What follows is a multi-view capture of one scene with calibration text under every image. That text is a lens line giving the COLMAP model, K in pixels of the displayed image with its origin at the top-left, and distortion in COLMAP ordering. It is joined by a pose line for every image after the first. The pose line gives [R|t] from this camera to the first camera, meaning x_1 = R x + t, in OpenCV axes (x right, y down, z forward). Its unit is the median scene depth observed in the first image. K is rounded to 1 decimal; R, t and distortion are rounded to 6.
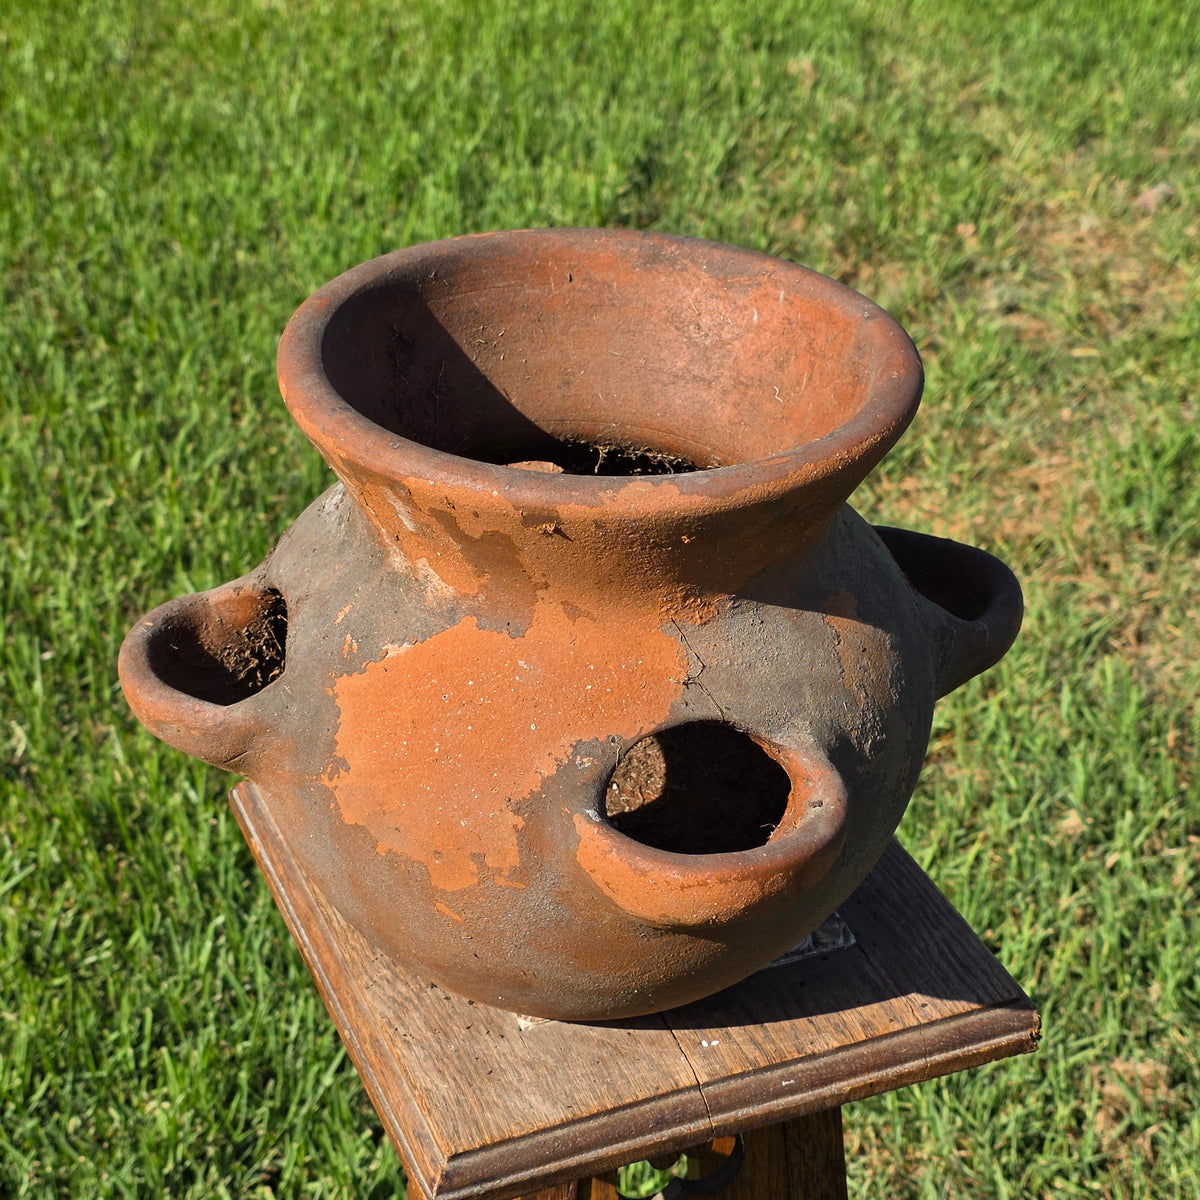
lens RADIAL K [[2245.5, 0, 609.1], [0, 2245.5, 598.0], [0, 0, 1]] dist [0.228945, -1.220226]
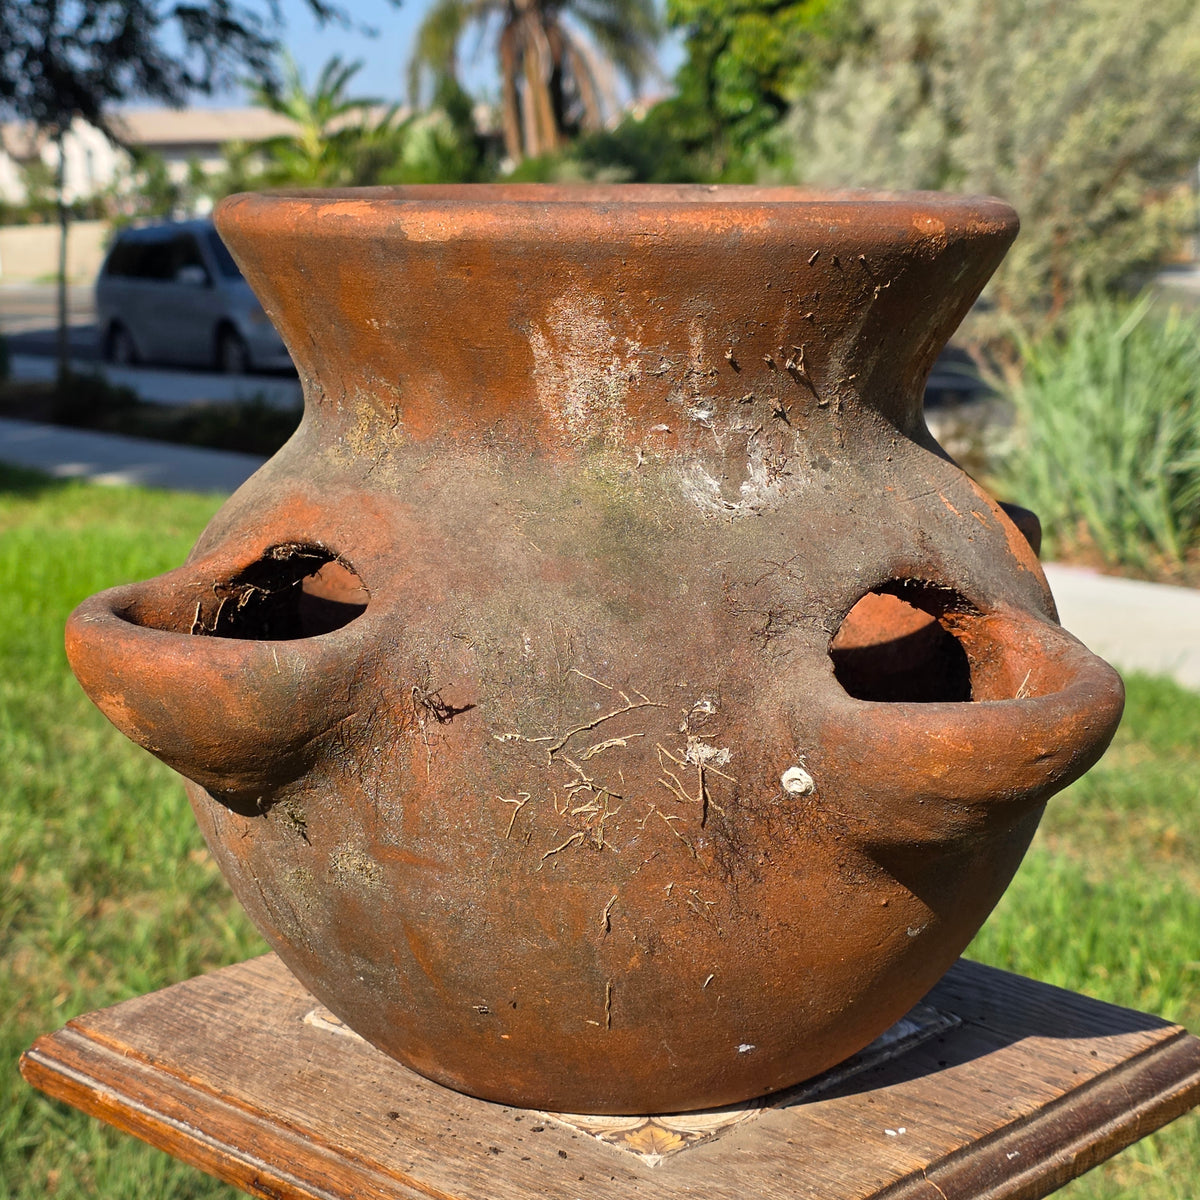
lens RADIAL K [[2262.8, 0, 553.5], [0, 2262.8, 614.7], [0, 0, 1]] dist [0.156732, -0.541665]
pose [[0.915538, -0.097224, 0.390305, -0.128396], [0.220662, 0.932699, -0.285275, 0.089661], [-0.336301, 0.347305, 0.875375, 0.134303]]
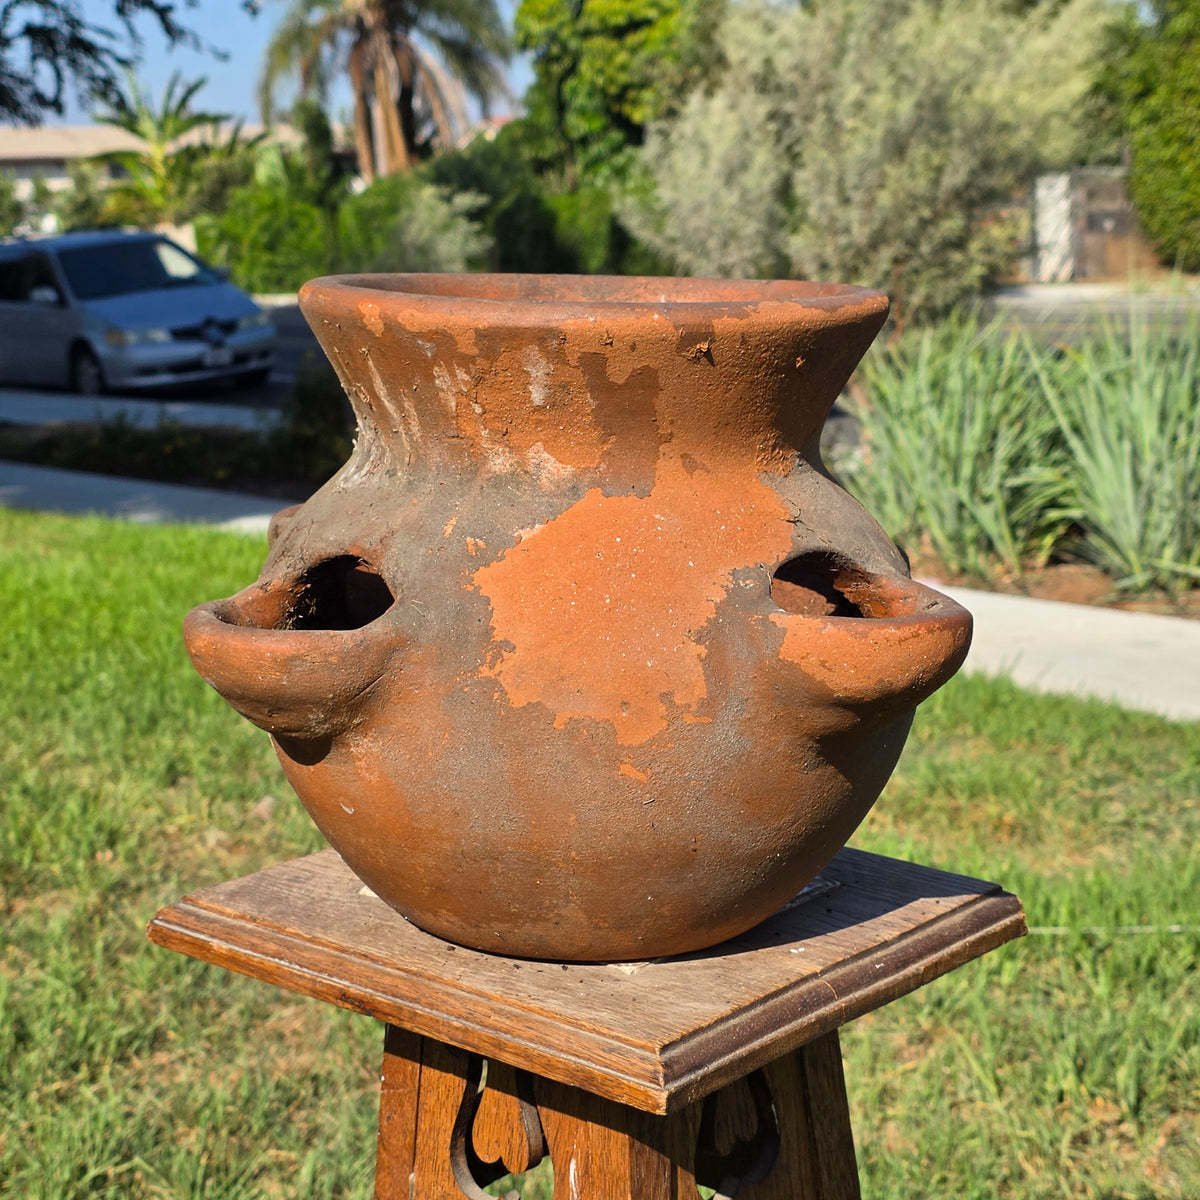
lens RADIAL K [[2252.4, 0, 561.0], [0, 2252.4, 658.3], [0, 0, 1]] dist [0.223573, -0.897513]
pose [[0.885823, -0.112392, 0.450206, -0.196264], [0.250021, 0.932947, -0.259034, 0.123370], [-0.390905, 0.342019, 0.854527, 0.047890]]
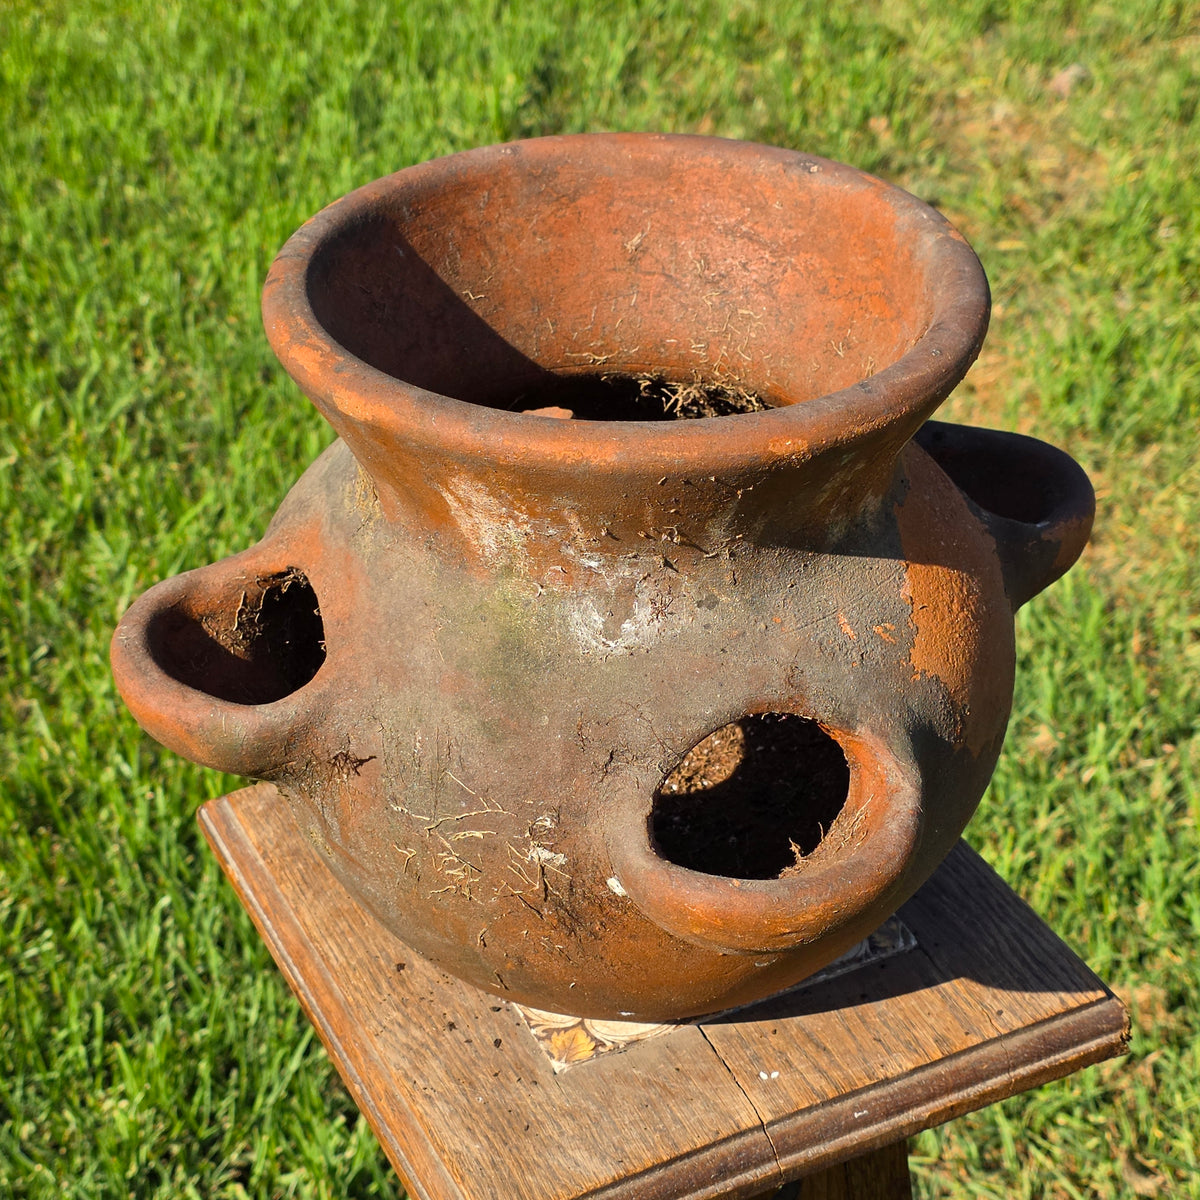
lens RADIAL K [[2248.8, 0, 600.0], [0, 2248.8, 600.0], [0, 0, 1]] dist [0.202945, -0.946678]
pose [[0.997513, -0.060258, 0.036552, -0.017021], [0.058742, 0.997422, 0.041228, -0.011631], [-0.038942, -0.038978, 0.998481, 0.048140]]
